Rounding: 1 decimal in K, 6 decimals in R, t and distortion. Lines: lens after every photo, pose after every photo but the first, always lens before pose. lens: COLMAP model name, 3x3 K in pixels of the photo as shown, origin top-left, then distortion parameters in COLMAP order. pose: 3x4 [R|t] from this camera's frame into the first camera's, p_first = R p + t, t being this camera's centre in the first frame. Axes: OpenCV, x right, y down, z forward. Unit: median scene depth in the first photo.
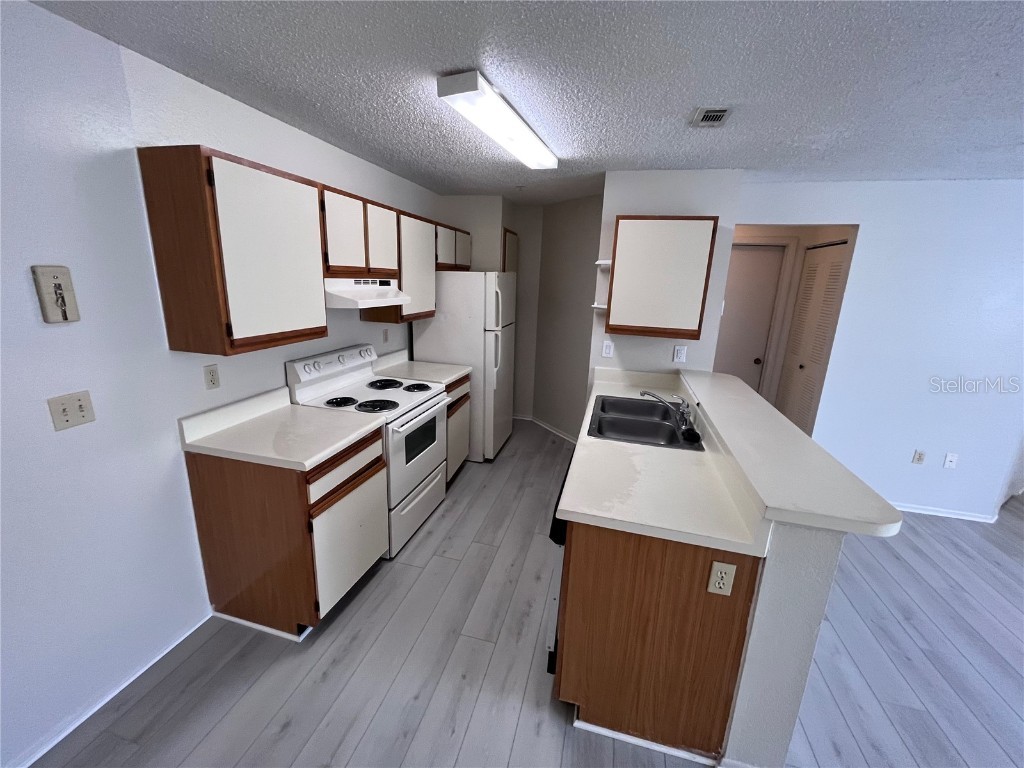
lens RADIAL K [[425.3, 0, 512.0], [0, 425.3, 384.0], [0, 0, 1]] dist [0.000441, 0.000089]
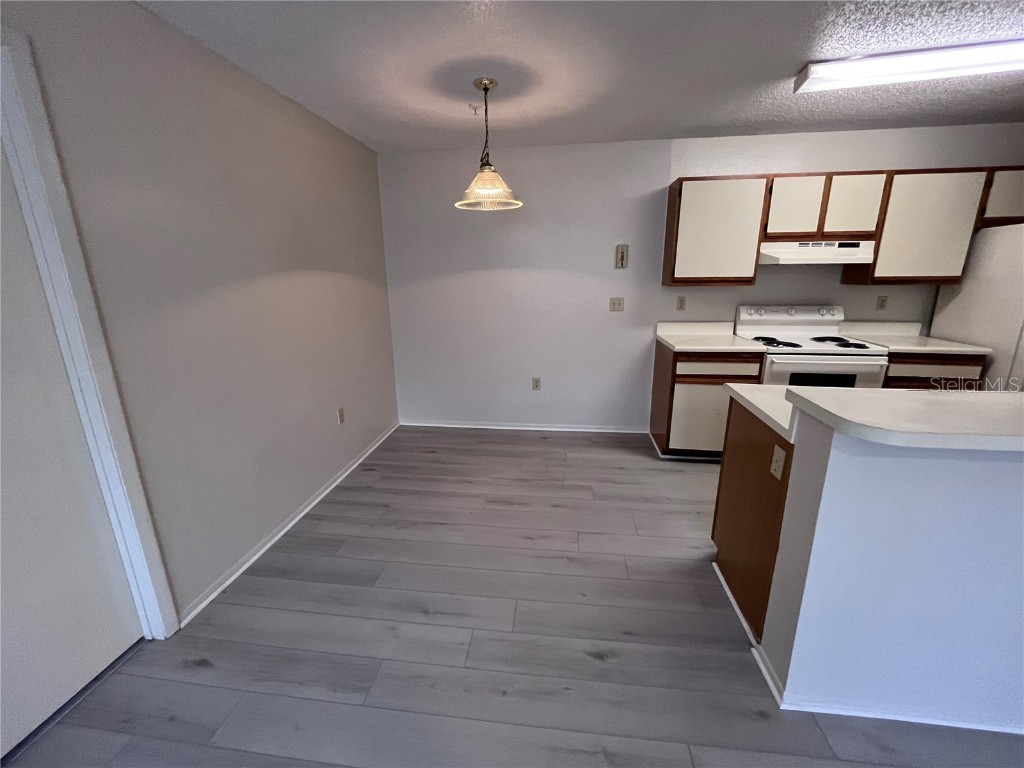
lens RADIAL K [[419.3, 0, 509.3], [0, 419.3, 384.4], [0, 0, 1]] dist [-0.004763, 0.000073]
pose [[0.131112, 0.214743, -0.967830, 0.879847], [-0.225632, 0.957100, 0.181796, 0.134960], [0.965350, 0.194538, 0.173940, 0.050440]]
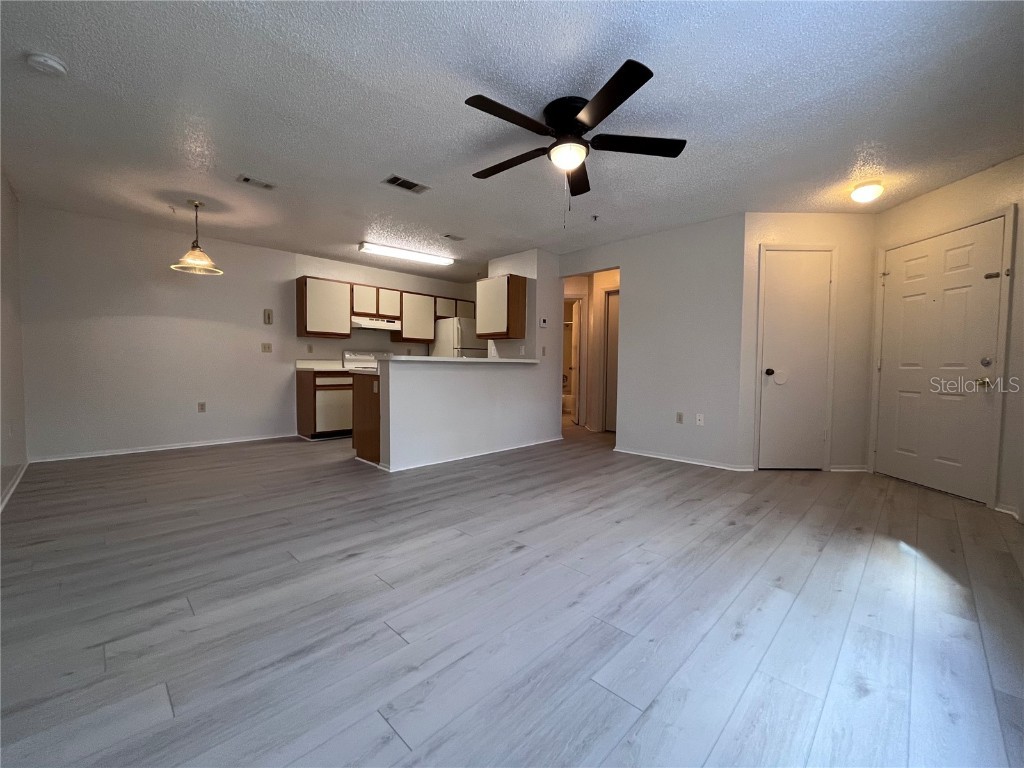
lens RADIAL K [[419.3, 0, 509.3], [0, 419.3, 384.4], [0, 0, 1]] dist [-0.004763, 0.000073]
pose [[0.864103, -0.005611, -0.503284, 1.703556], [-0.102156, 0.977169, -0.186290, 0.548241], [0.492839, 0.212387, 0.843802, -0.617987]]
